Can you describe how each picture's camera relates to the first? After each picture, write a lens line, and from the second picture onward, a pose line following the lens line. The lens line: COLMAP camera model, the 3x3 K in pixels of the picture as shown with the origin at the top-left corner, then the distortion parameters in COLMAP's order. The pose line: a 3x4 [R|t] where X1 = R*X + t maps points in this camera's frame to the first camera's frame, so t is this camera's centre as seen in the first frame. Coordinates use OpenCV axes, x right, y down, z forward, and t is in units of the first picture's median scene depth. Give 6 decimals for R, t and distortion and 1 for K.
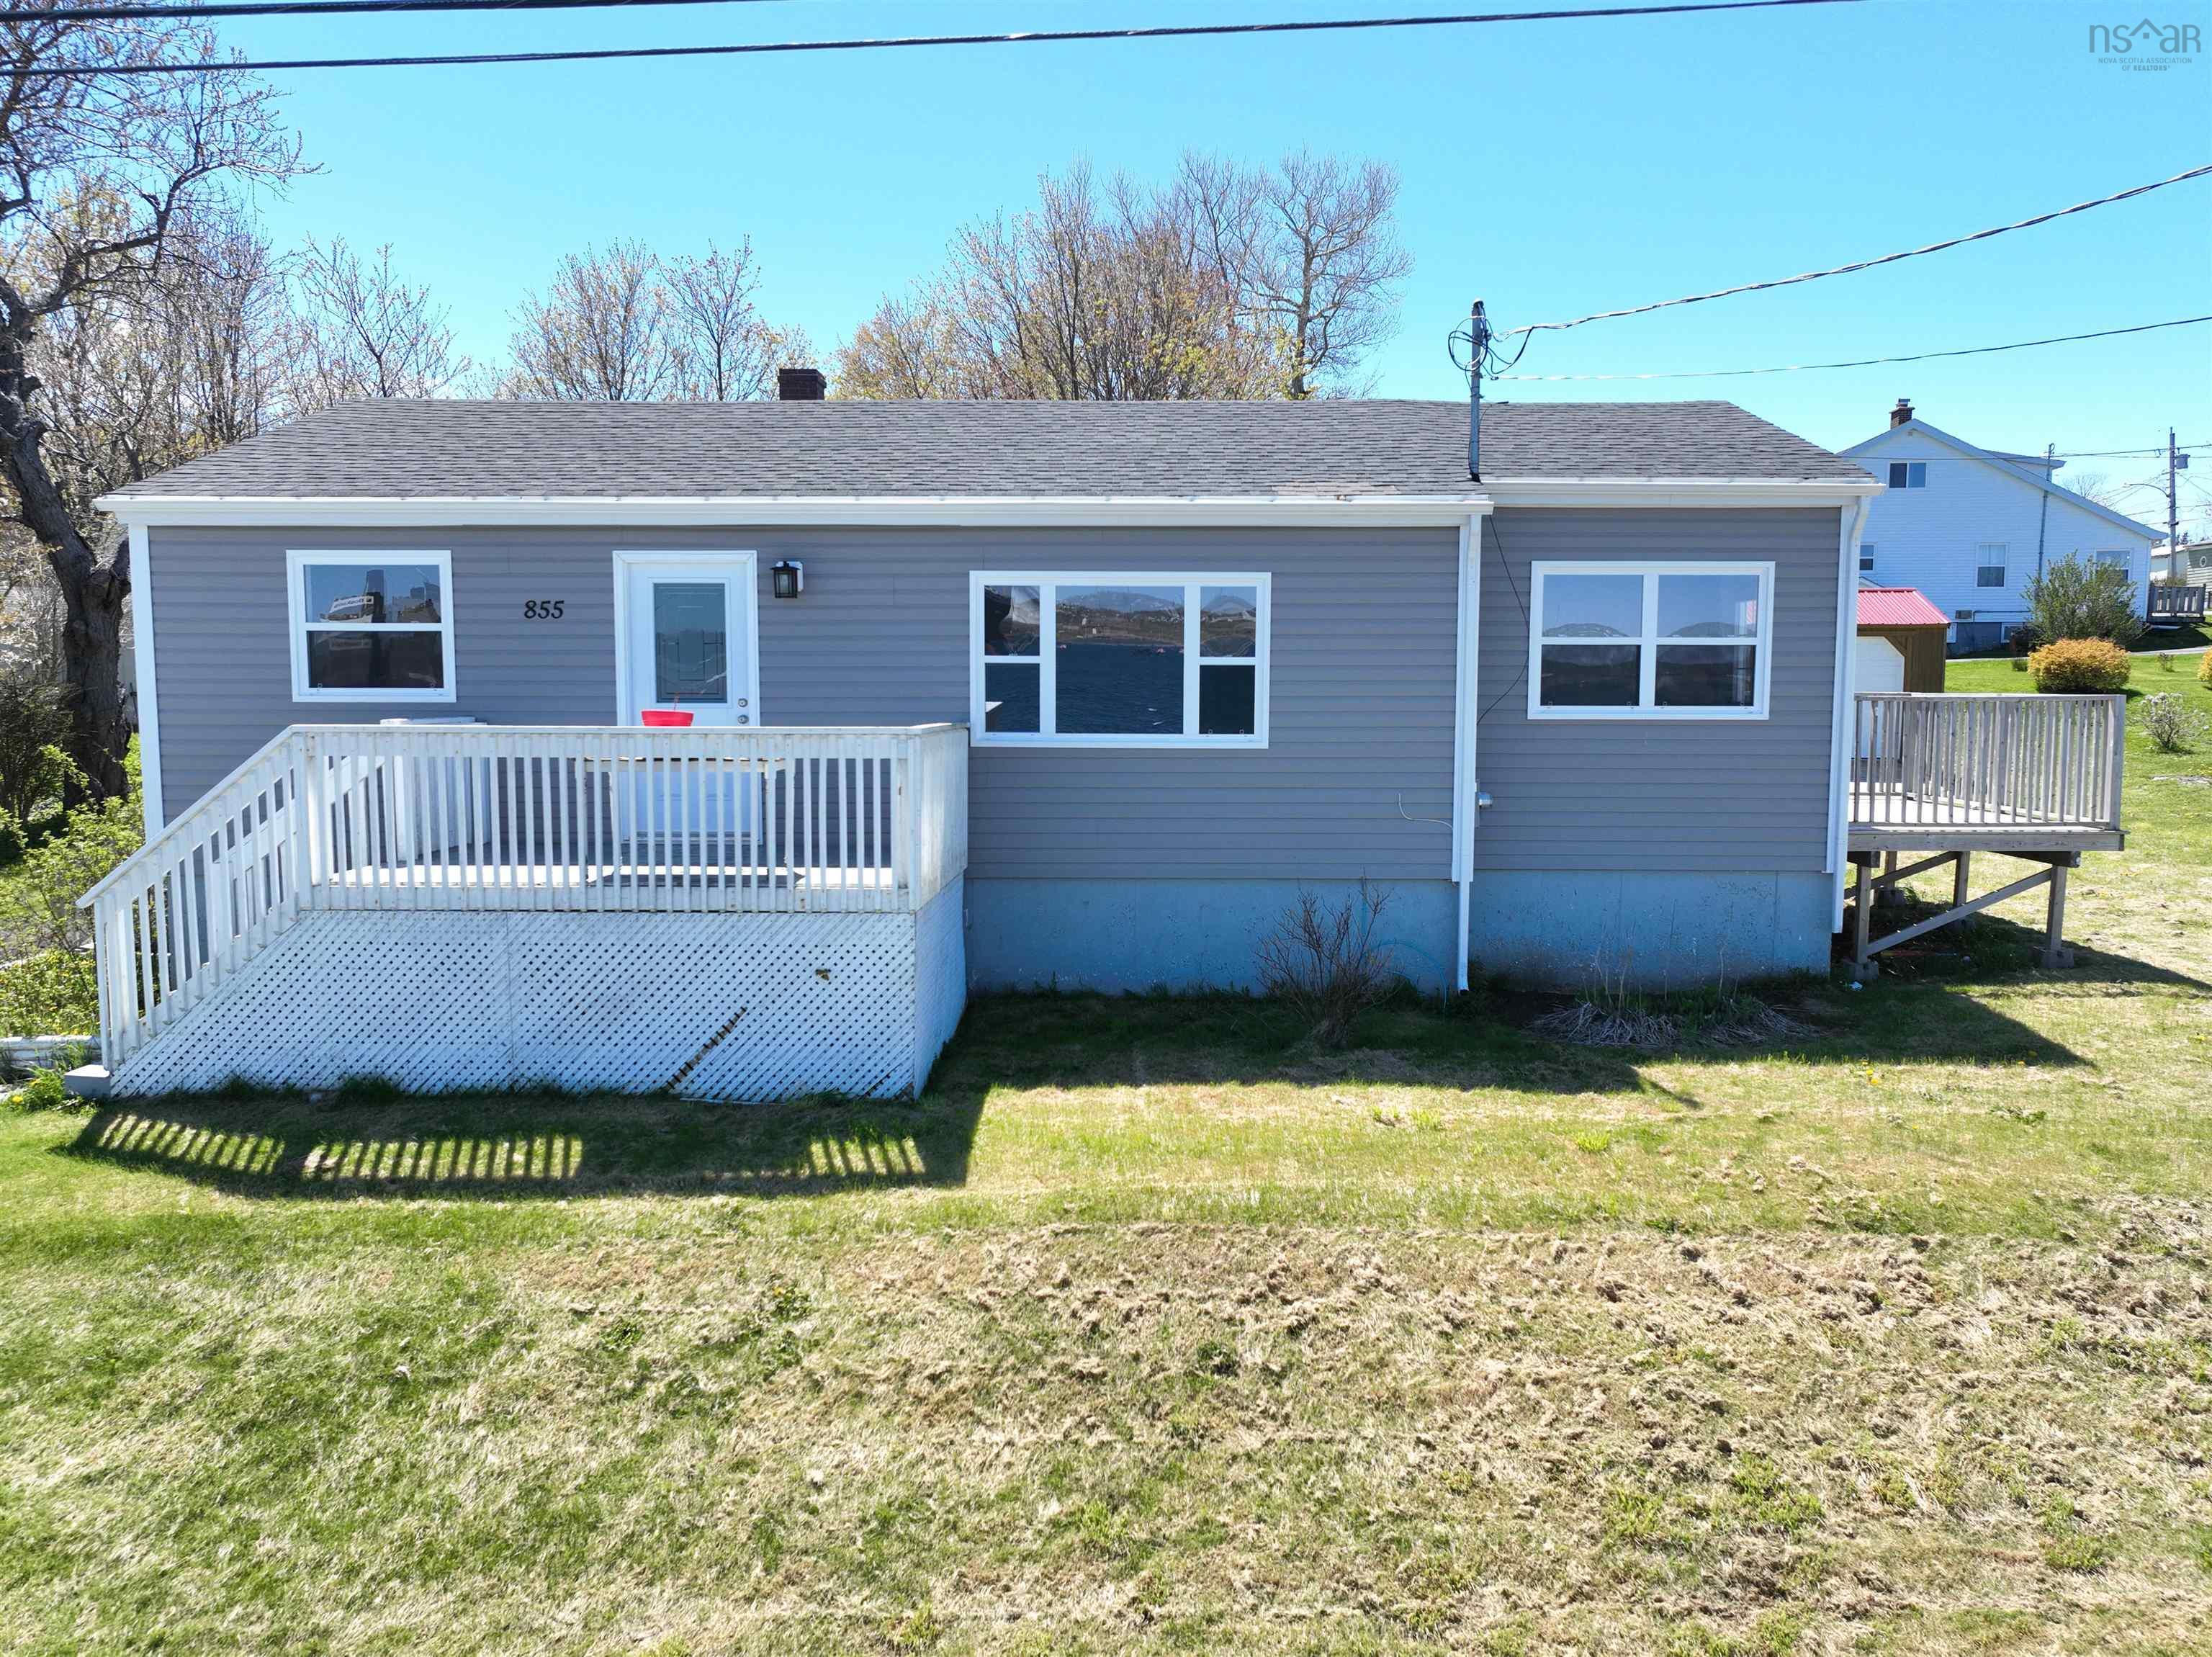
lens RADIAL K [[1628.2, 0, 1115.6], [0, 1628.2, 832.7], [0, 0, 1]] dist [0.018192, 0.003799]
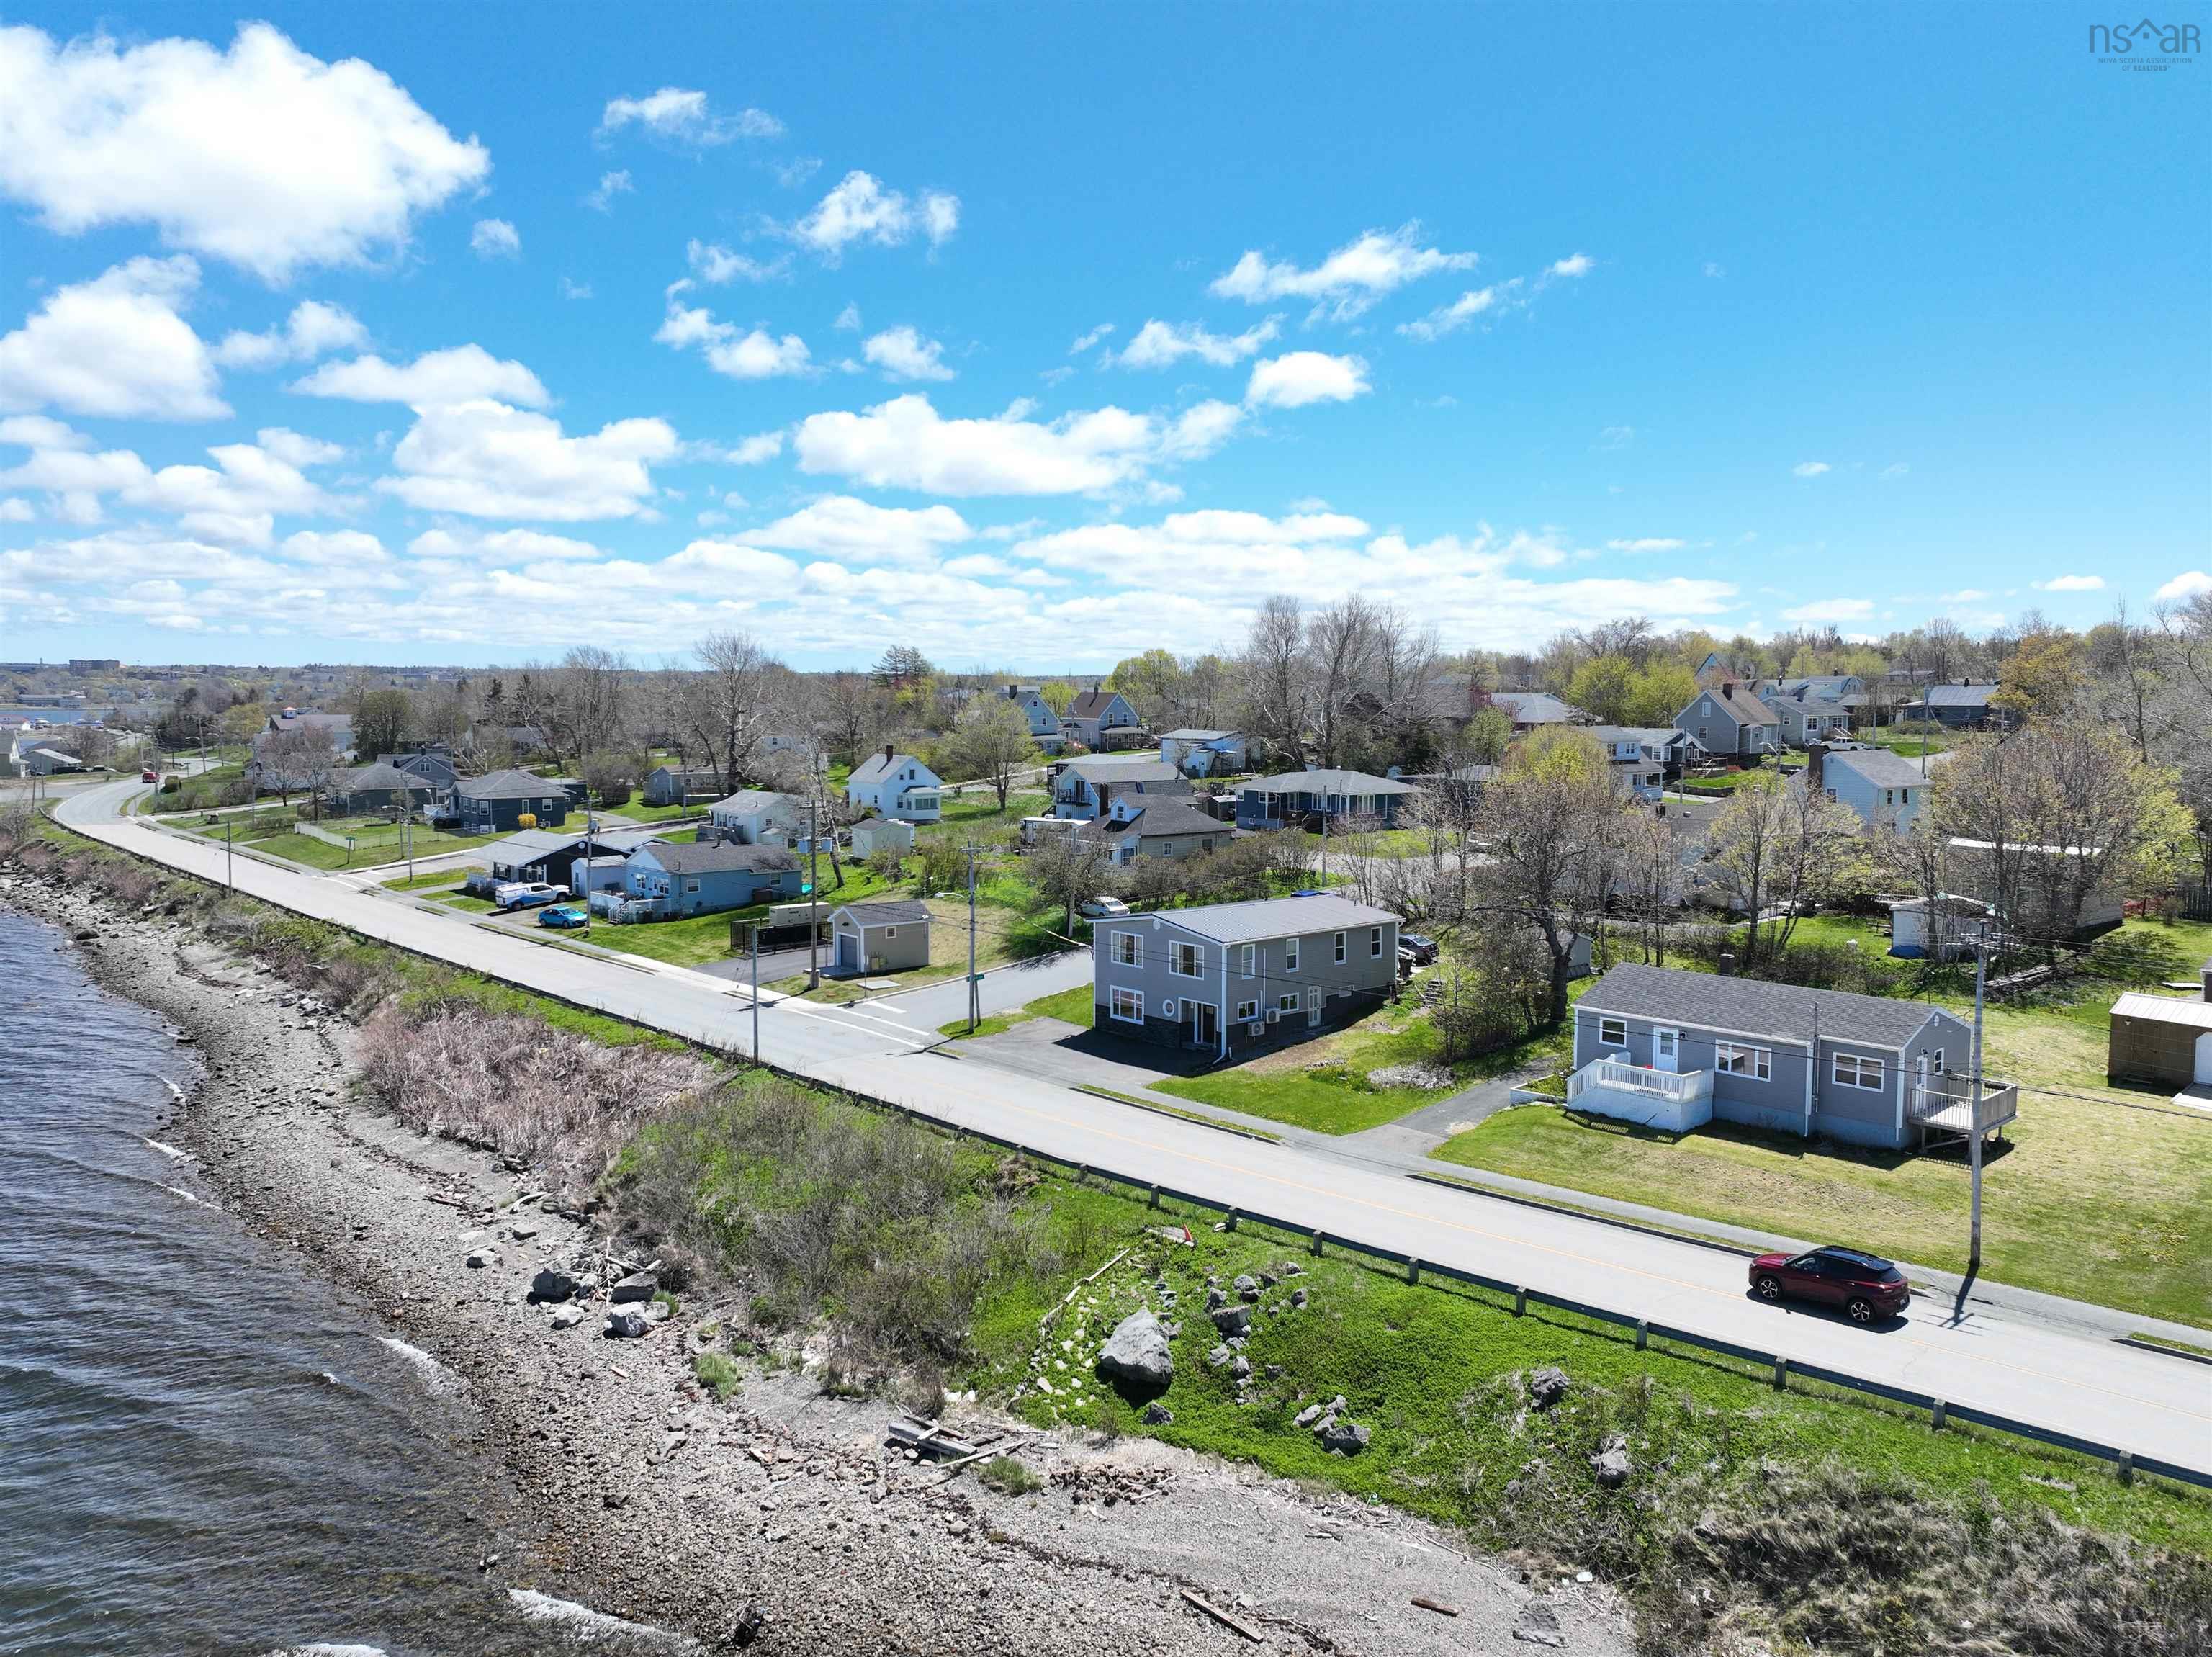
lens RADIAL K [[1628.2, 0, 1115.6], [0, 1628.2, 832.7], [0, 0, 1]] dist [0.018192, 0.003799]
pose [[0.700346, 0.062567, -0.711057, 2.757718], [-0.070719, 0.997332, 0.018103, -0.954170], [0.710292, 0.037607, 0.702902, -5.031814]]
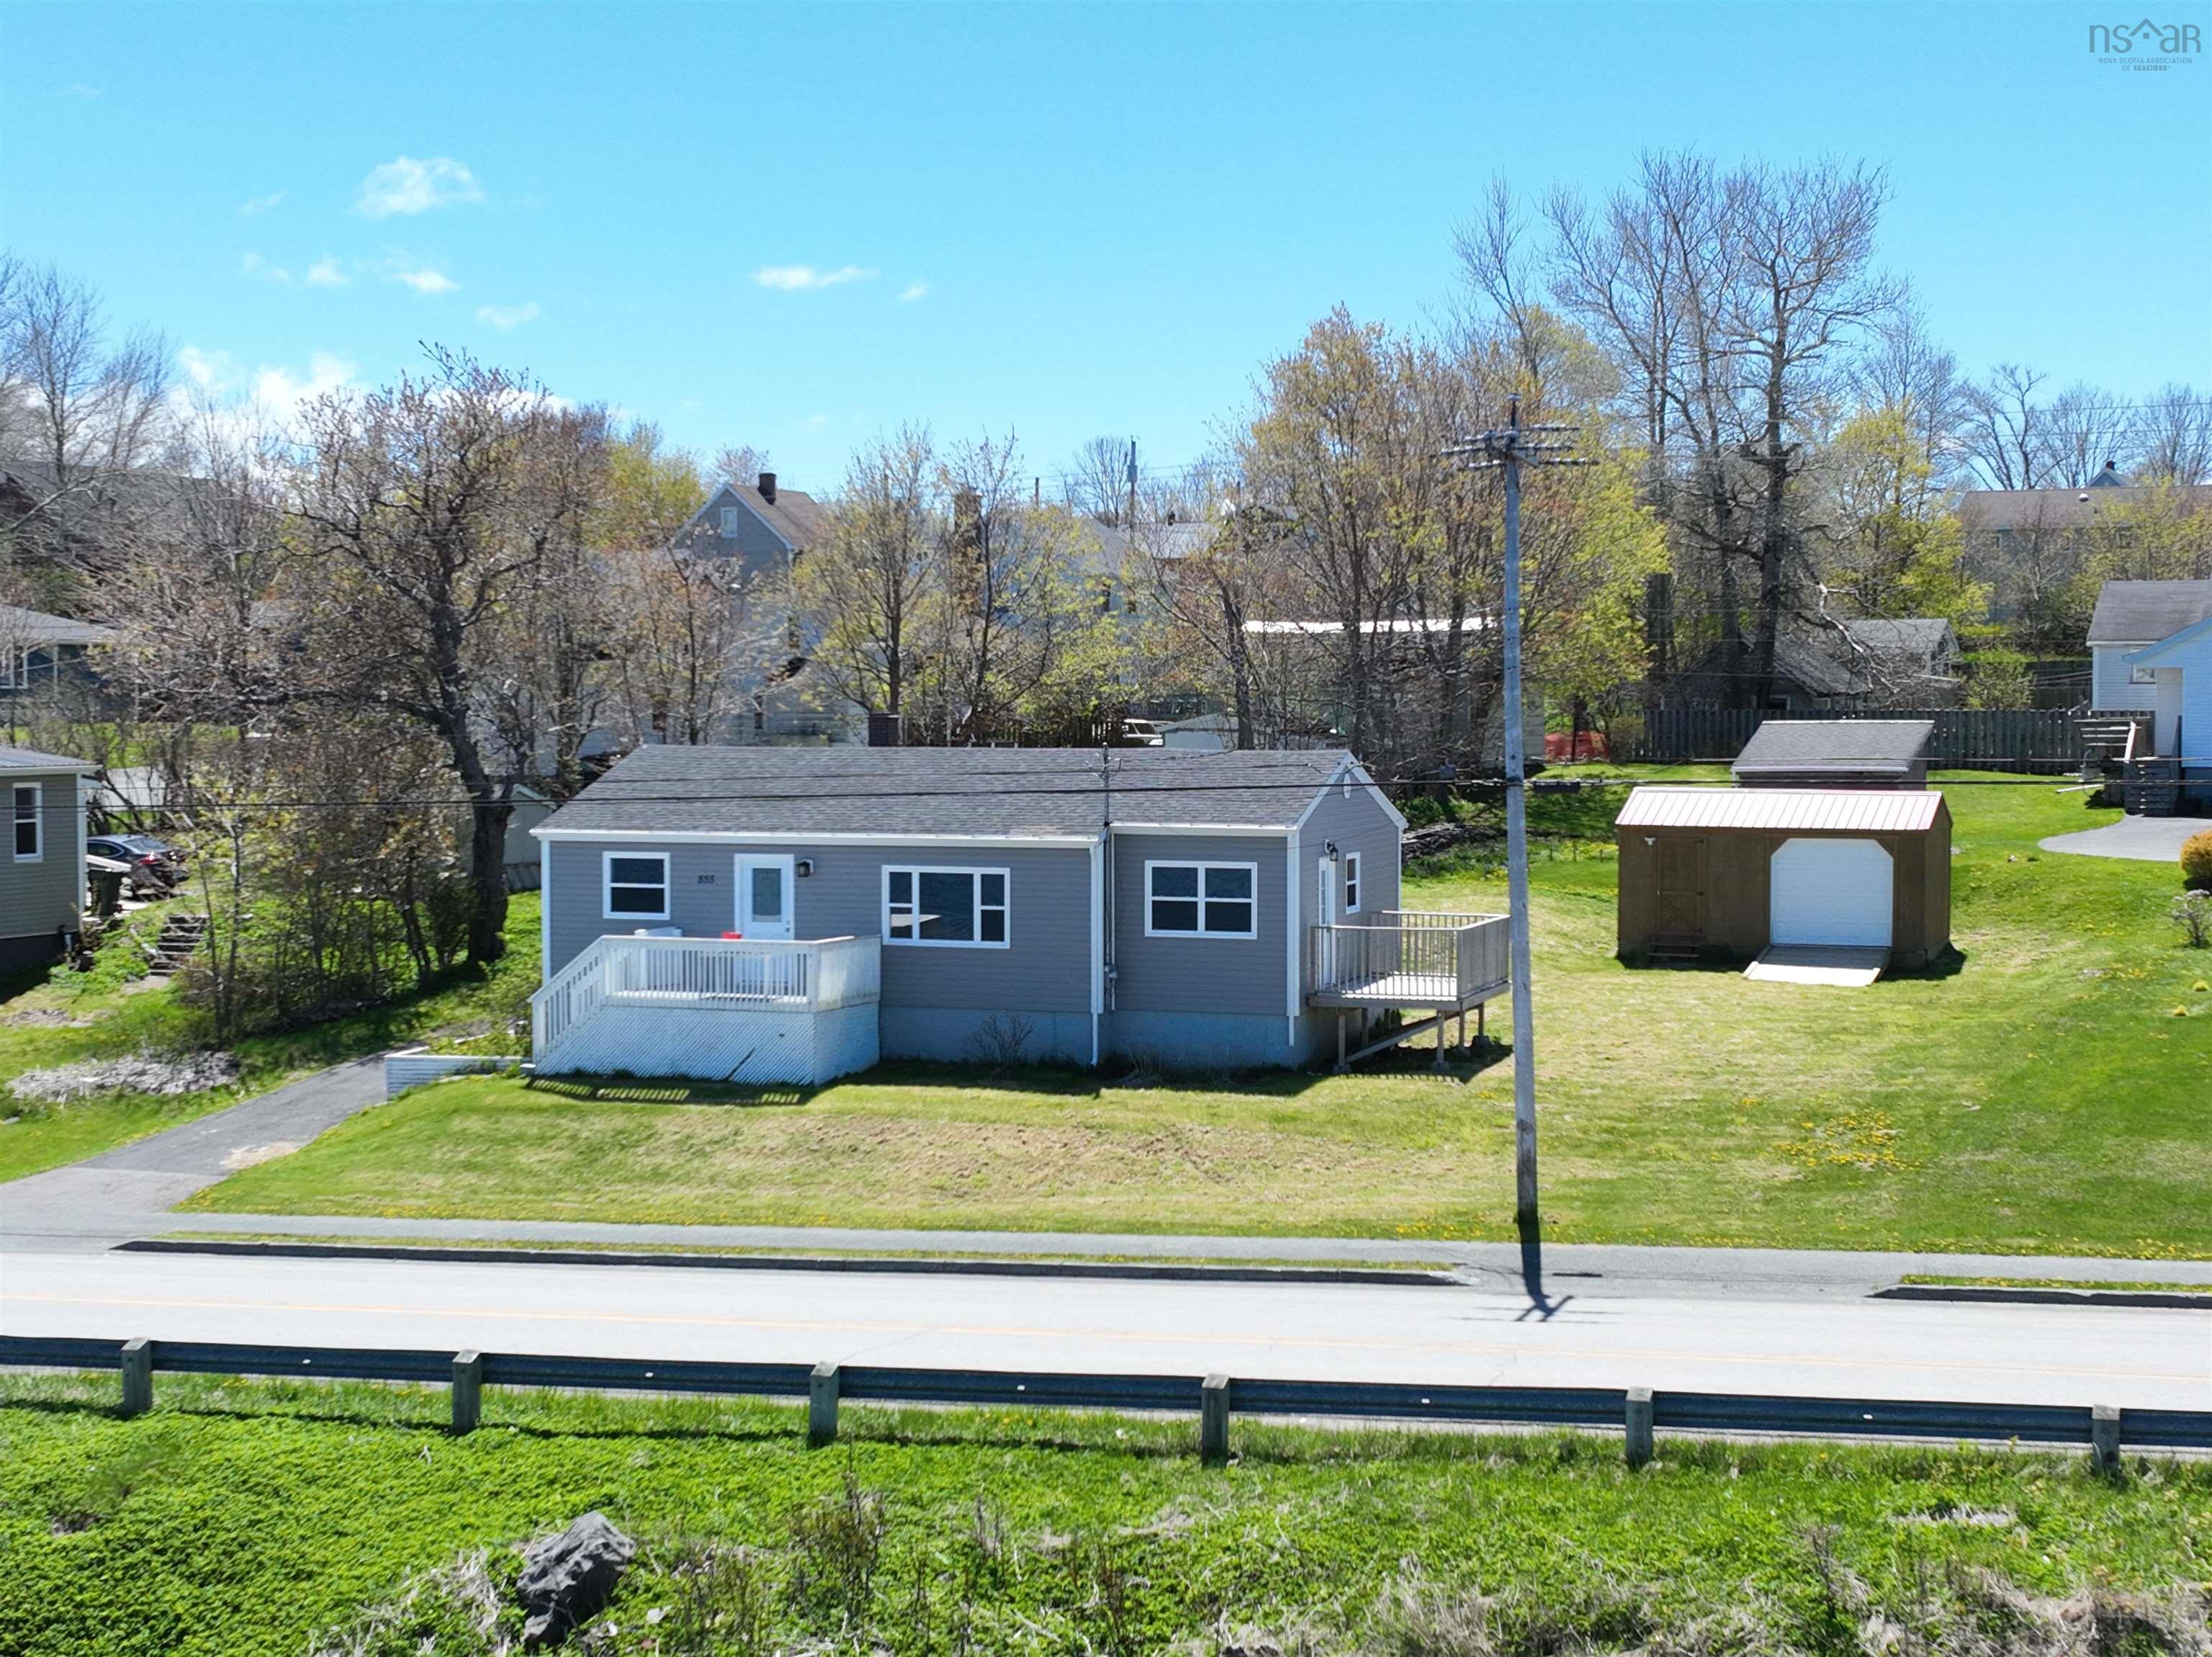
lens RADIAL K [[3190.4, 0, 1149.8], [0, 3190.4, 827.7], [0, 0, 1]] dist [-0.000935, -0.034069]
pose [[0.954231, 0.011521, -0.298847, 1.850638], [-0.027873, 0.998334, -0.050512, -0.004015], [0.297767, 0.056529, 0.952963, -3.600216]]
